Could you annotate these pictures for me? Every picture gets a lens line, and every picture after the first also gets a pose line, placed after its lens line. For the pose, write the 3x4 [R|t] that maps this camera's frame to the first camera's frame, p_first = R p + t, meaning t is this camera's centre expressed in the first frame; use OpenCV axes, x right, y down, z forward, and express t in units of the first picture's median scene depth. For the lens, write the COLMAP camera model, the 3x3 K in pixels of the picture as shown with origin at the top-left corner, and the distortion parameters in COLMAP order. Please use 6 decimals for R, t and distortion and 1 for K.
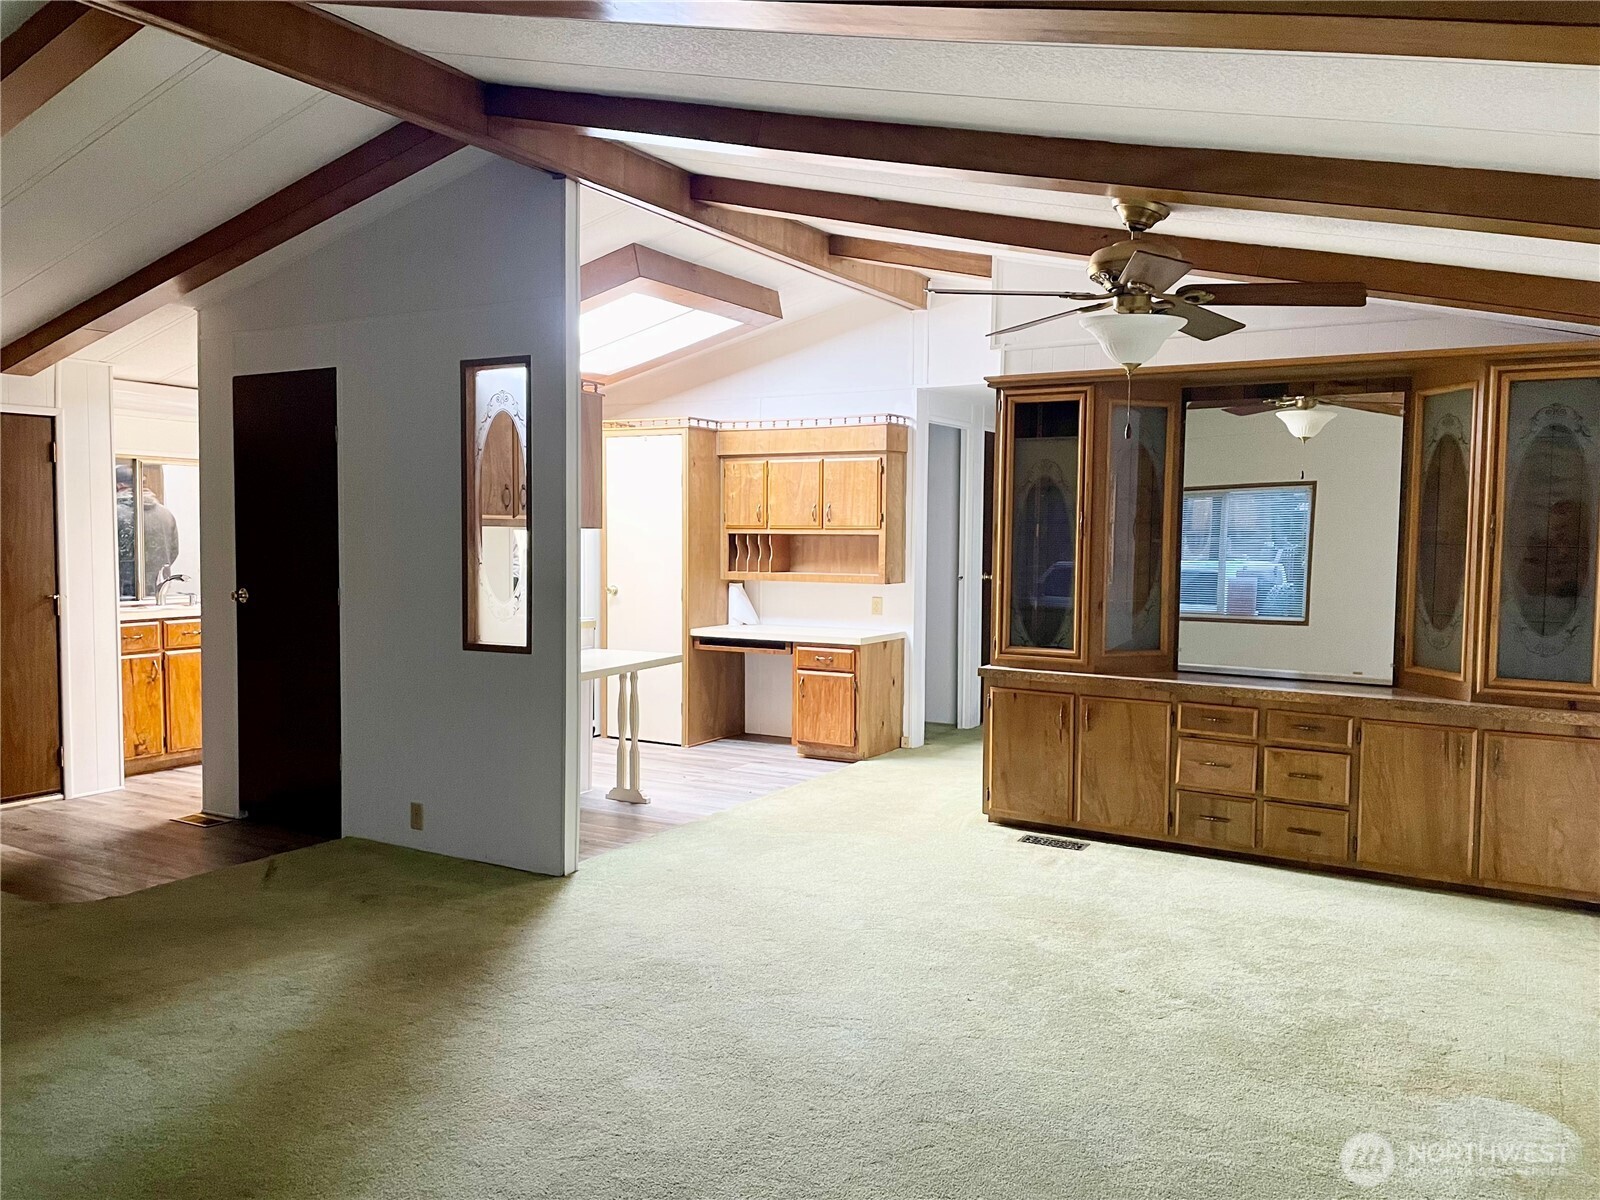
lens RADIAL K [[1199.2, 0, 800.0], [0, 1199.2, 600.0], [0, 0, 1]] dist [0.032237, -0.102427]
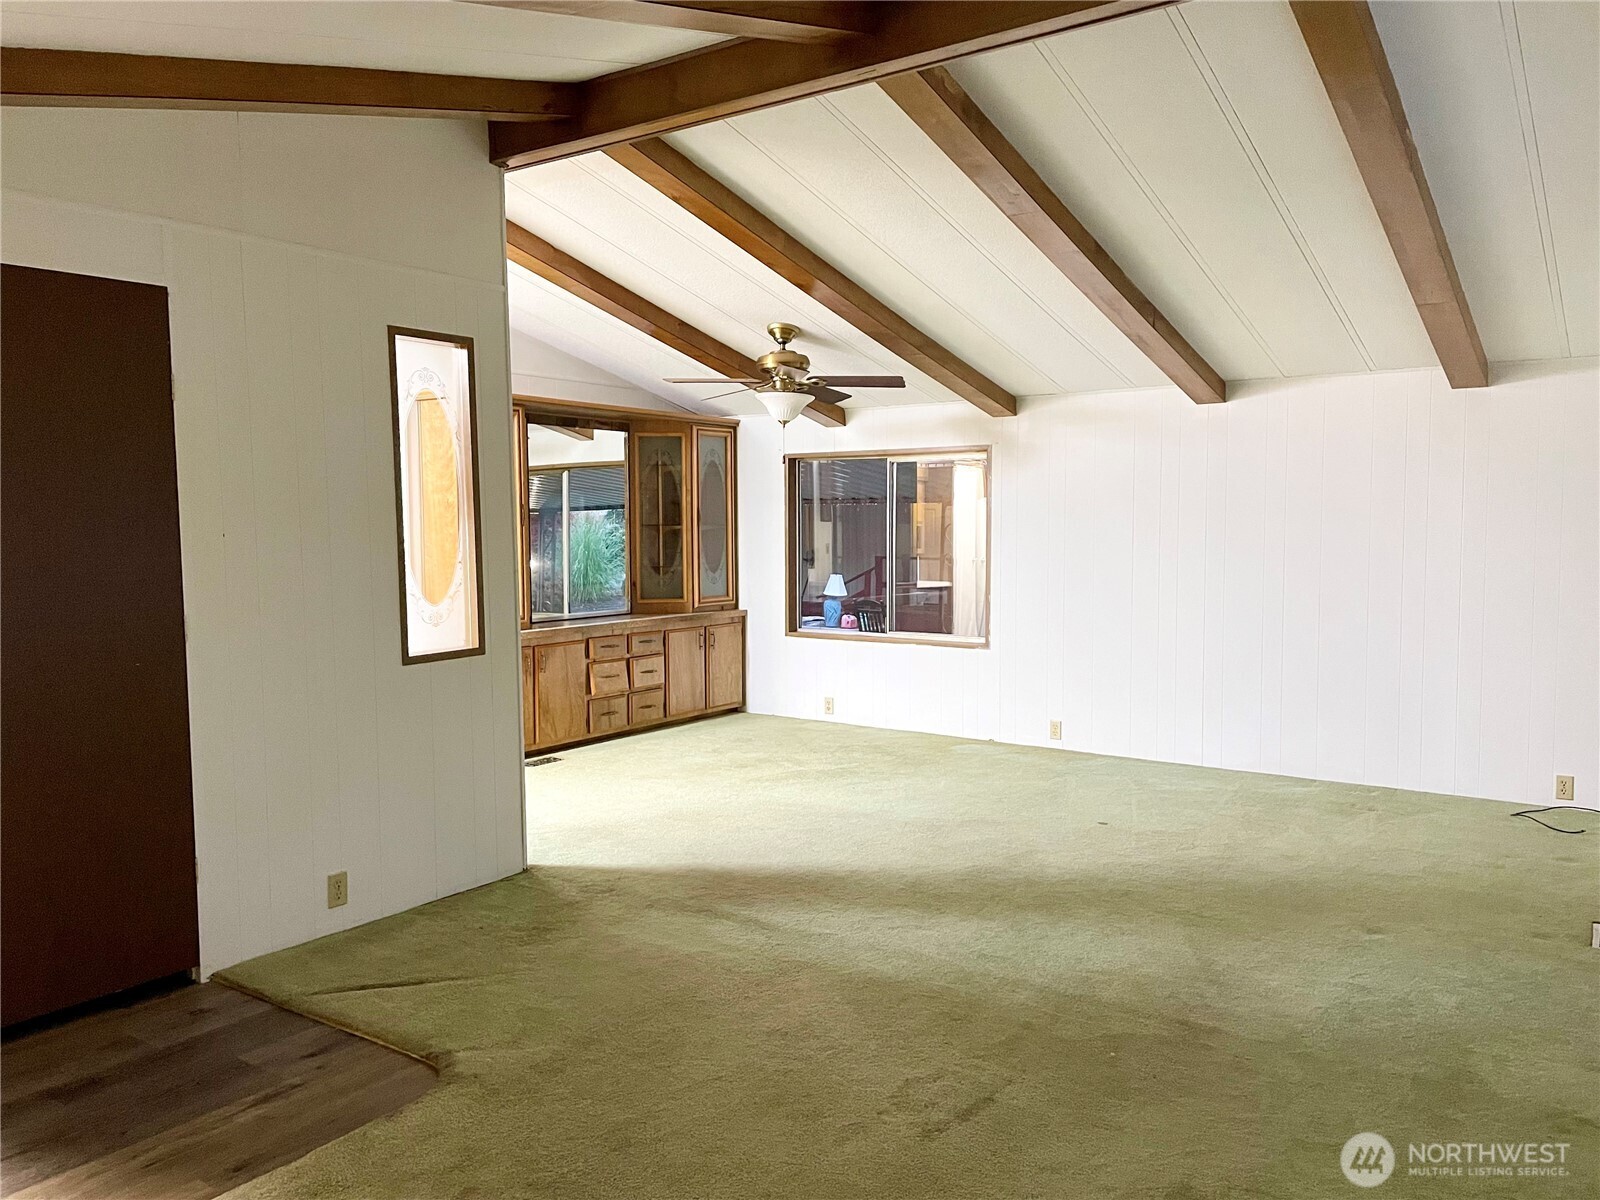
lens RADIAL K [[1199.2, 0, 800.0], [0, 1199.2, 600.0], [0, 0, 1]] dist [0.032237, -0.102427]
pose [[0.074323, -0.076082, 0.994328, -1.117276], [0.068327, 0.995131, 0.071036, -0.046677], [-0.994891, 0.062660, 0.079159, 0.655754]]
